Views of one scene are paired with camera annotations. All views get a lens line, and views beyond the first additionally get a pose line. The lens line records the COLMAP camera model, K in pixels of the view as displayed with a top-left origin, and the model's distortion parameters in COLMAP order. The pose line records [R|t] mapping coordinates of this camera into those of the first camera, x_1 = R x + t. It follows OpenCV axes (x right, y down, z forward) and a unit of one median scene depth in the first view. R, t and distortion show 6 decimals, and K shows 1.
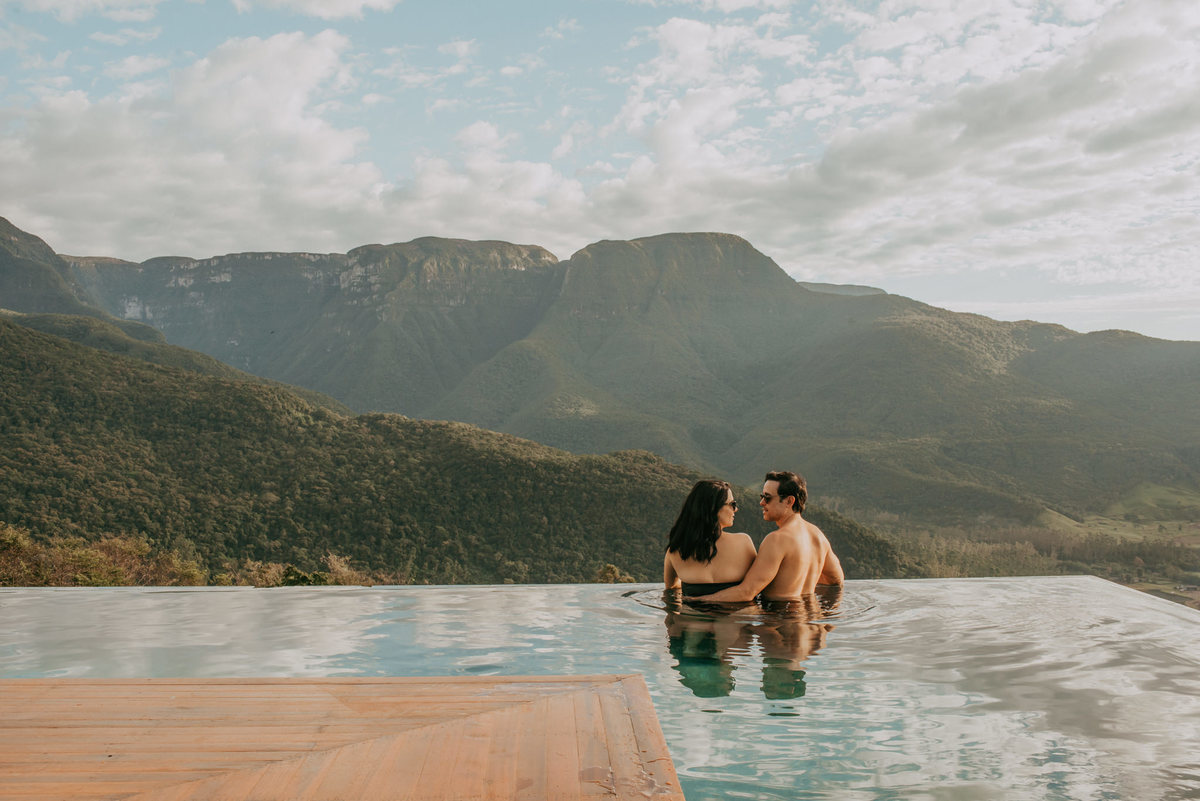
lens RADIAL K [[1151.4, 0, 591.8], [0, 1151.4, 431.8], [0, 0, 1]] dist [-0.074055, 0.000000]
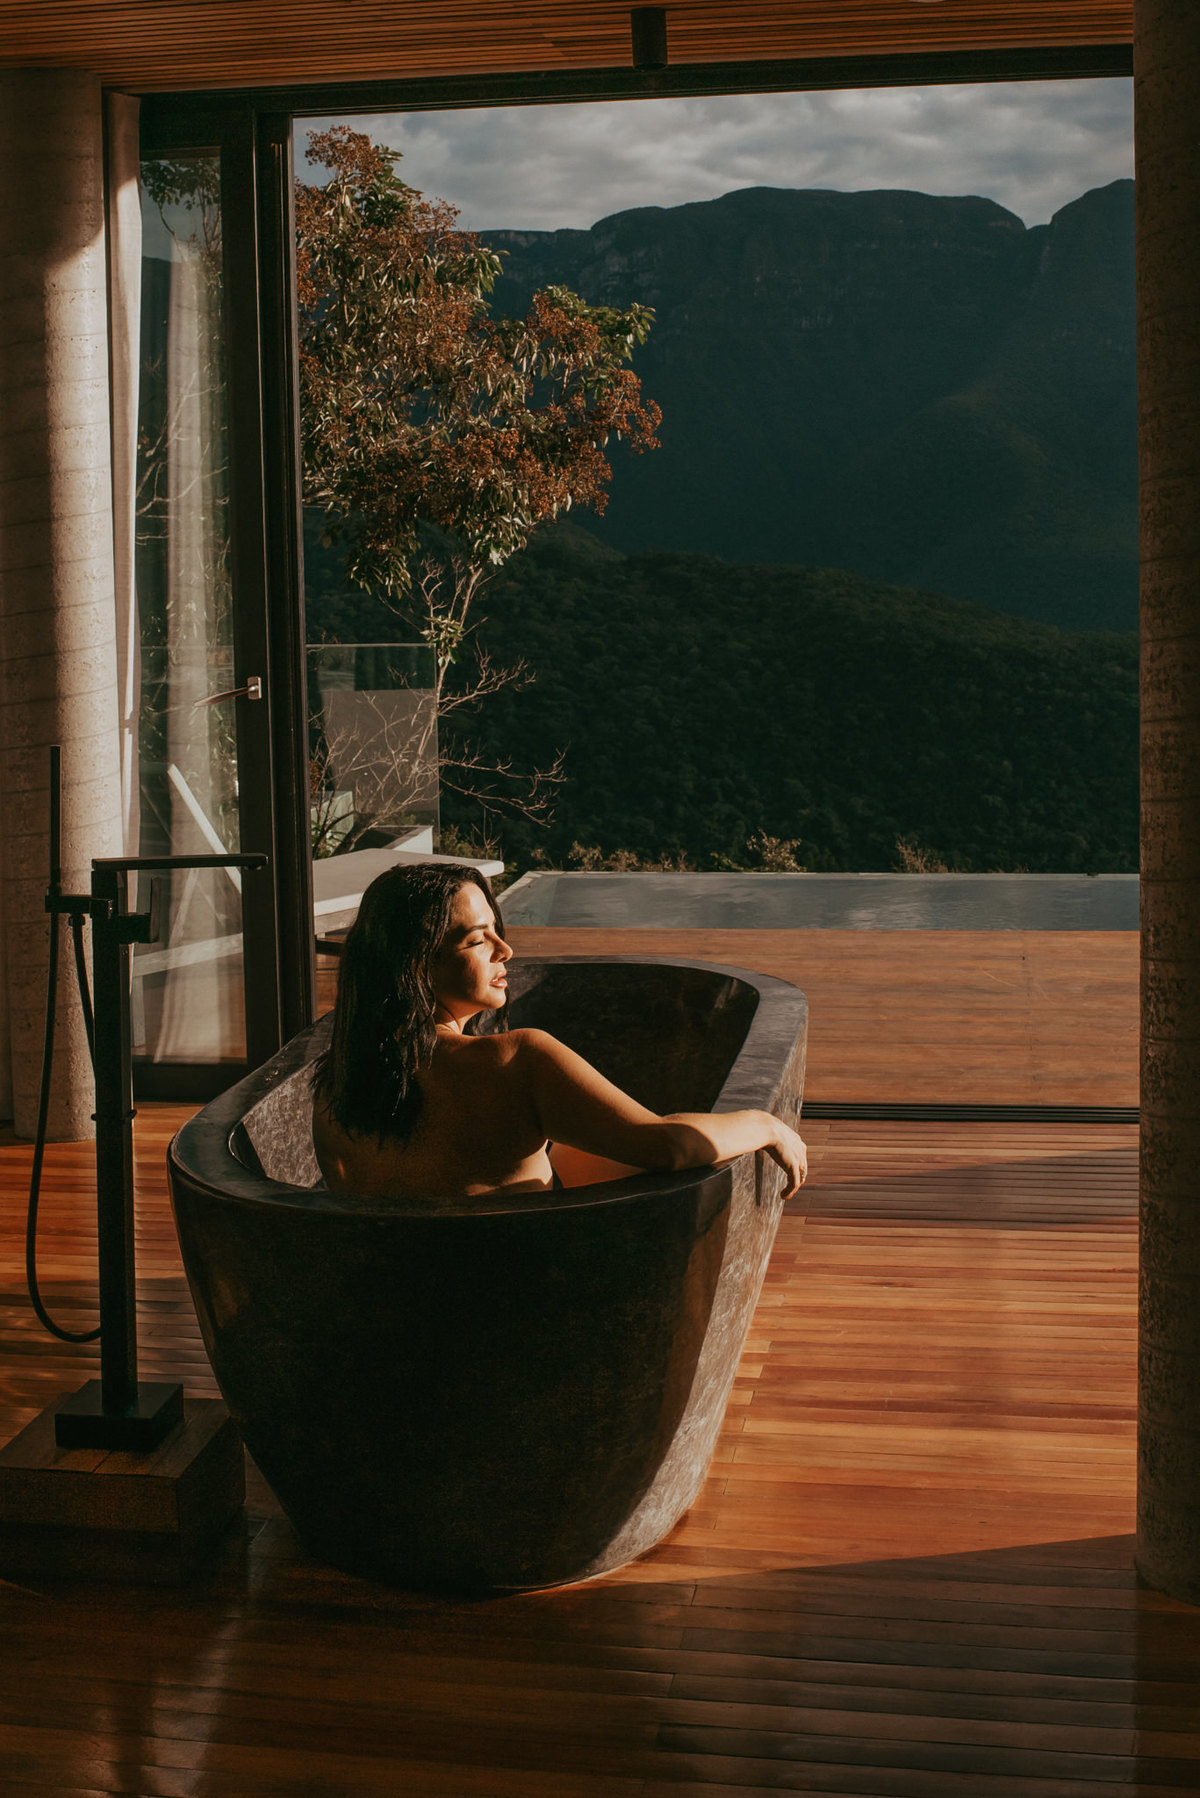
lens RADIAL K [[1725.2, 0, 597.6], [0, 1725.2, 899.3], [0, 0, 1]] dist [-0.074055, 0.000000]
pose [[0.986062, 0.015772, -0.165631, -0.089640], [0.013157, 0.984988, 0.172119, 0.003777], [0.165859, -0.171899, 0.971052, 0.248111]]
